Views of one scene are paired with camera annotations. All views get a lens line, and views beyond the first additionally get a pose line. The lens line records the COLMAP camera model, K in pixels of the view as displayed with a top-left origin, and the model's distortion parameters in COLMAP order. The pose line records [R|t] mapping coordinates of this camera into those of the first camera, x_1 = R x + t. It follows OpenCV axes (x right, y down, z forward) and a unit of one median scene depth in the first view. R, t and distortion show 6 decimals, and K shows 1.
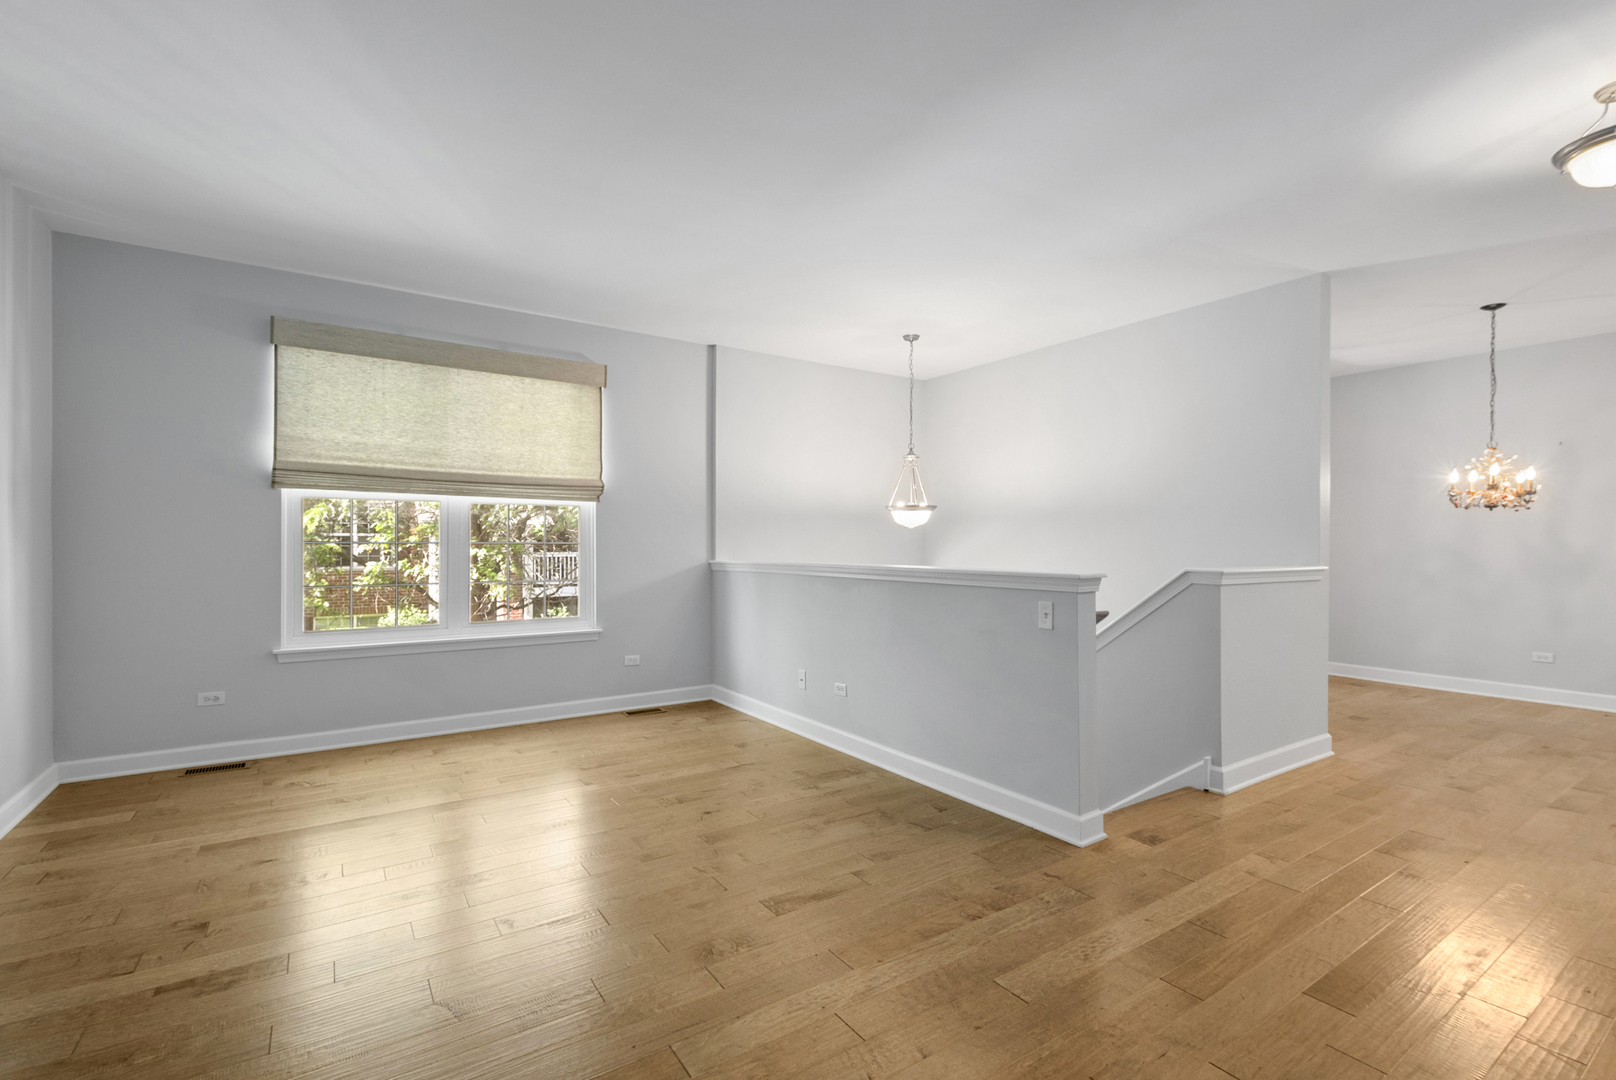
lens RADIAL K [[731.5, 0, 808.0], [0, 731.5, 540.0], [0, 0, 1]] dist [0.001840, 0.000378]
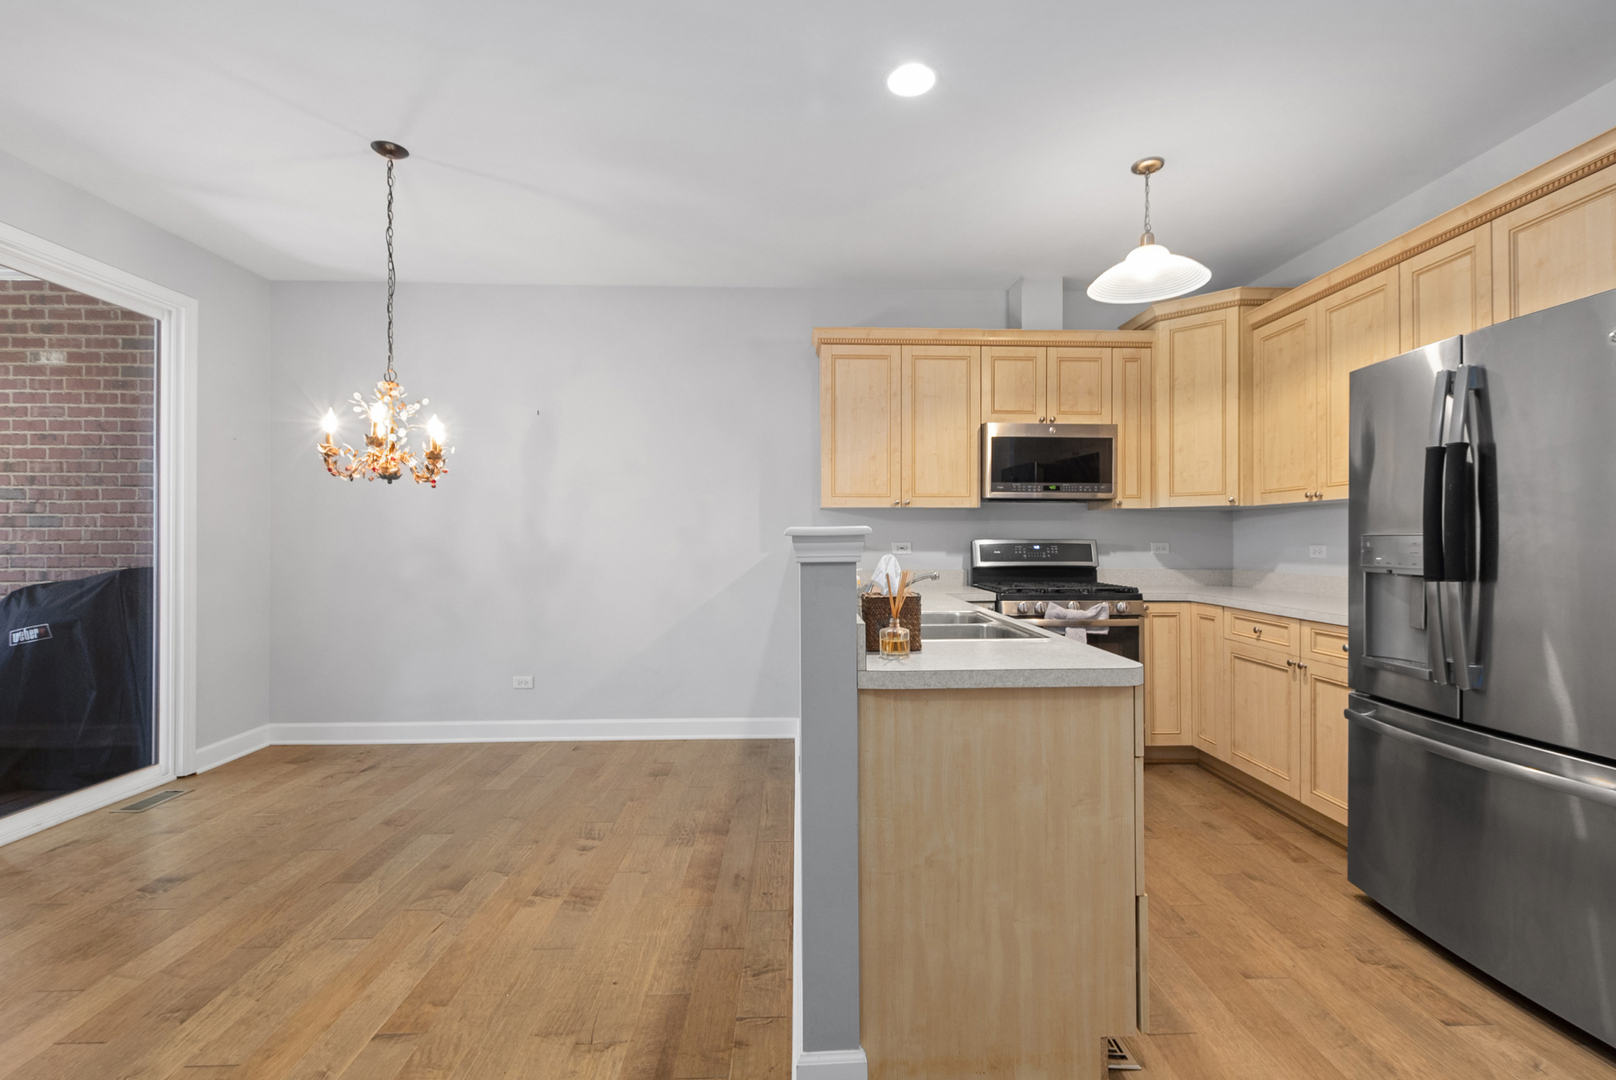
lens RADIAL K [[707.3, 0, 822.6], [0, 707.3, 534.6], [0, 0, 1]] dist [0.001025, -0.000663]
pose [[0.523981, 0.010181, 0.851669, 0.765173], [-0.008078, 0.999943, -0.006984, 0.003979], [-0.851692, -0.003220, 0.524034, 0.474985]]
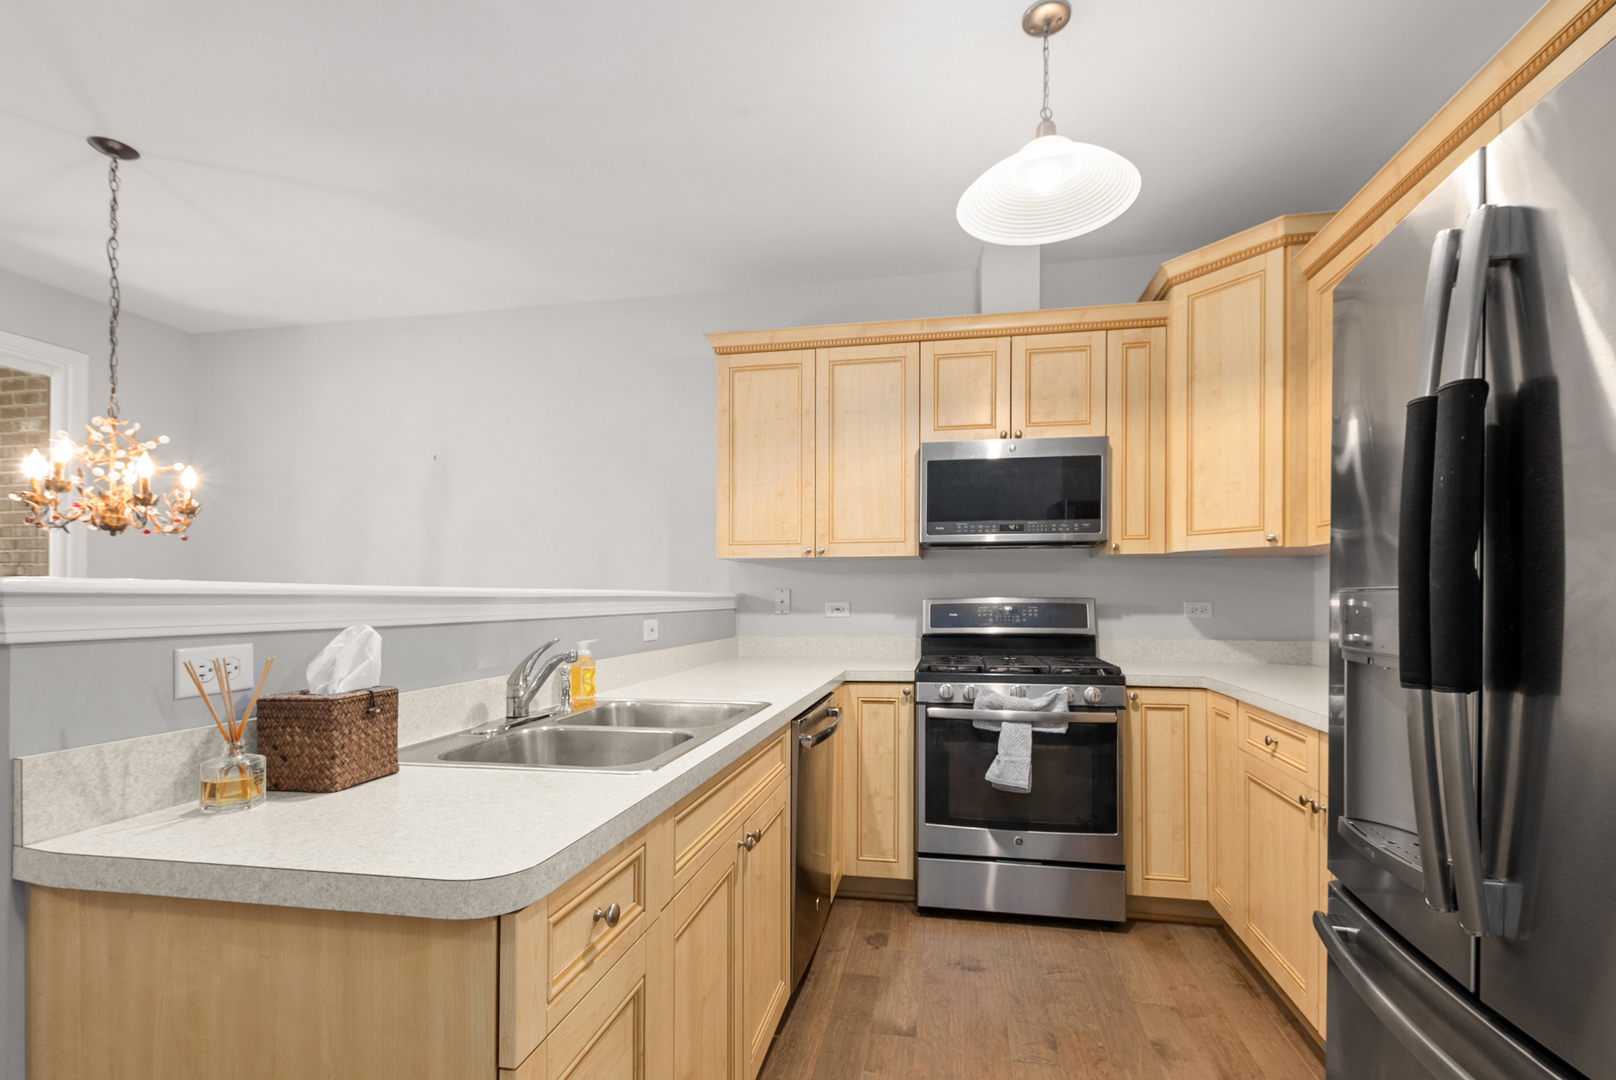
lens RADIAL K [[729.8, 0, 807.0], [0, 729.8, 594.5], [0, 0, 1]] dist [0.000992, -0.000516]
pose [[0.697055, 0.006292, 0.716990, 1.115881], [-0.005257, 0.999979, -0.003665, 0.001389], [-0.716998, -0.001215, 0.697074, 0.343135]]
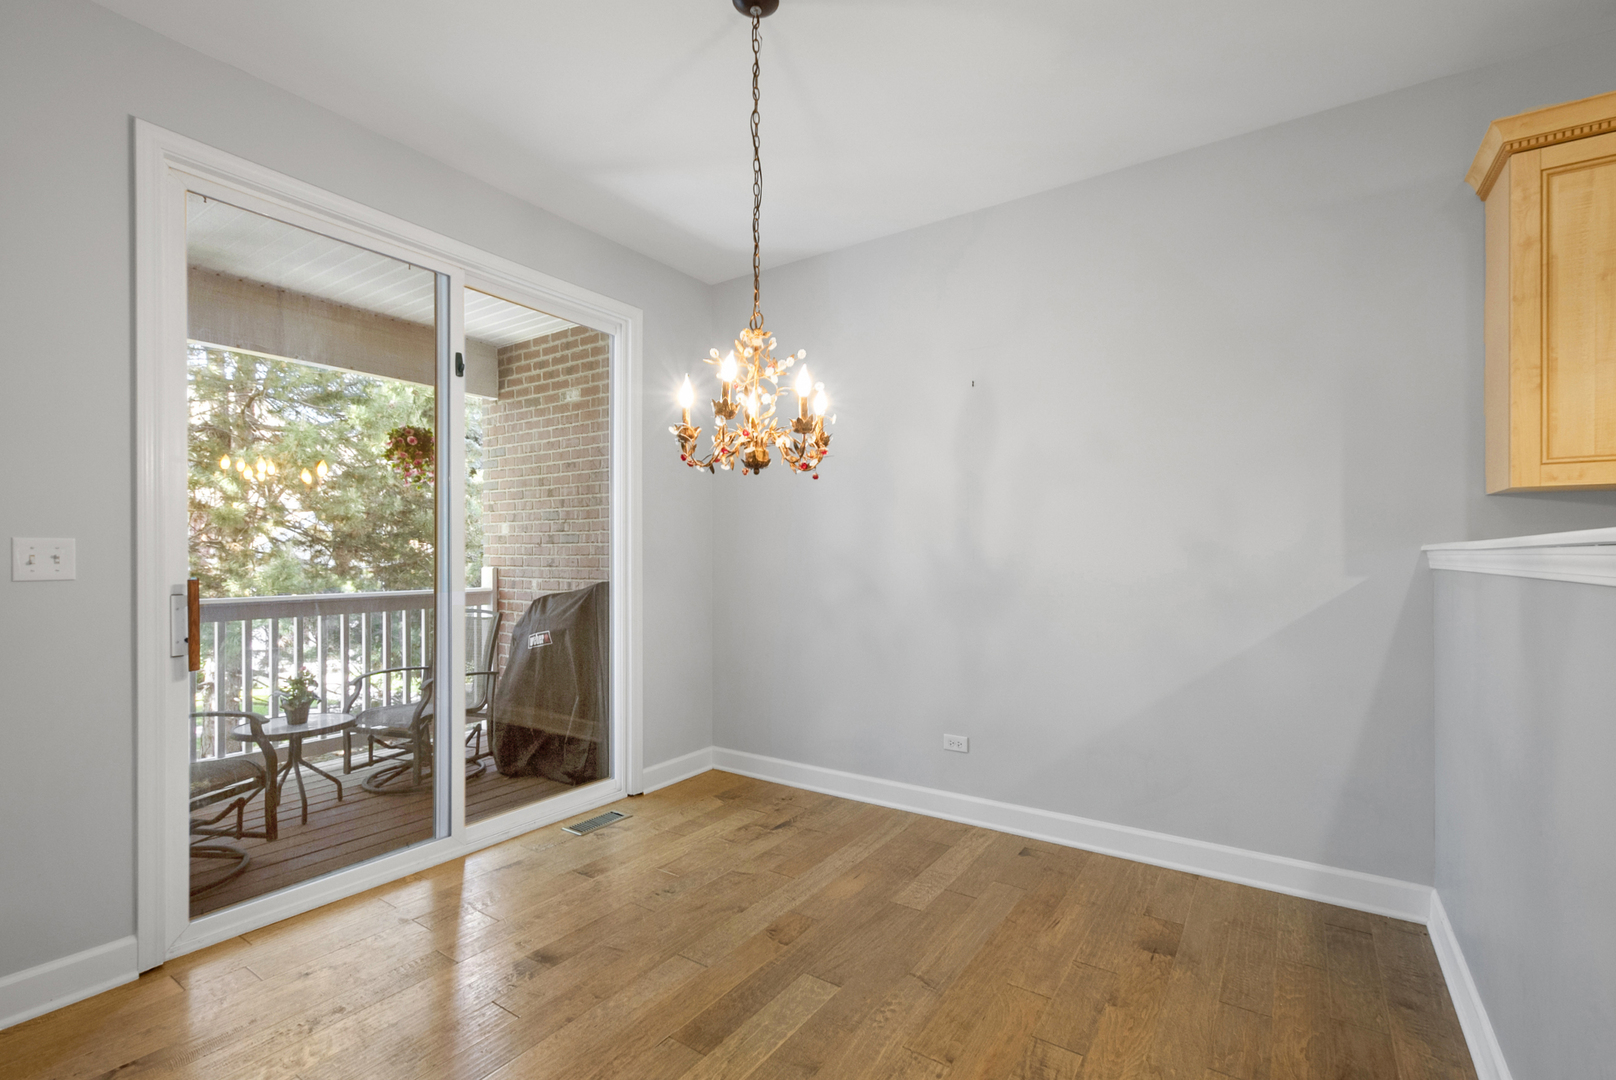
lens RADIAL K [[724.0, 0, 811.9], [0, 724.0, 552.8], [0, 0, 1]] dist [0.001960, 0.000266]
pose [[0.926444, 0.005413, 0.376394, 0.990586], [-0.006292, 0.999980, 0.001107, 0.006400], [-0.376380, -0.003393, 0.926459, 0.732751]]
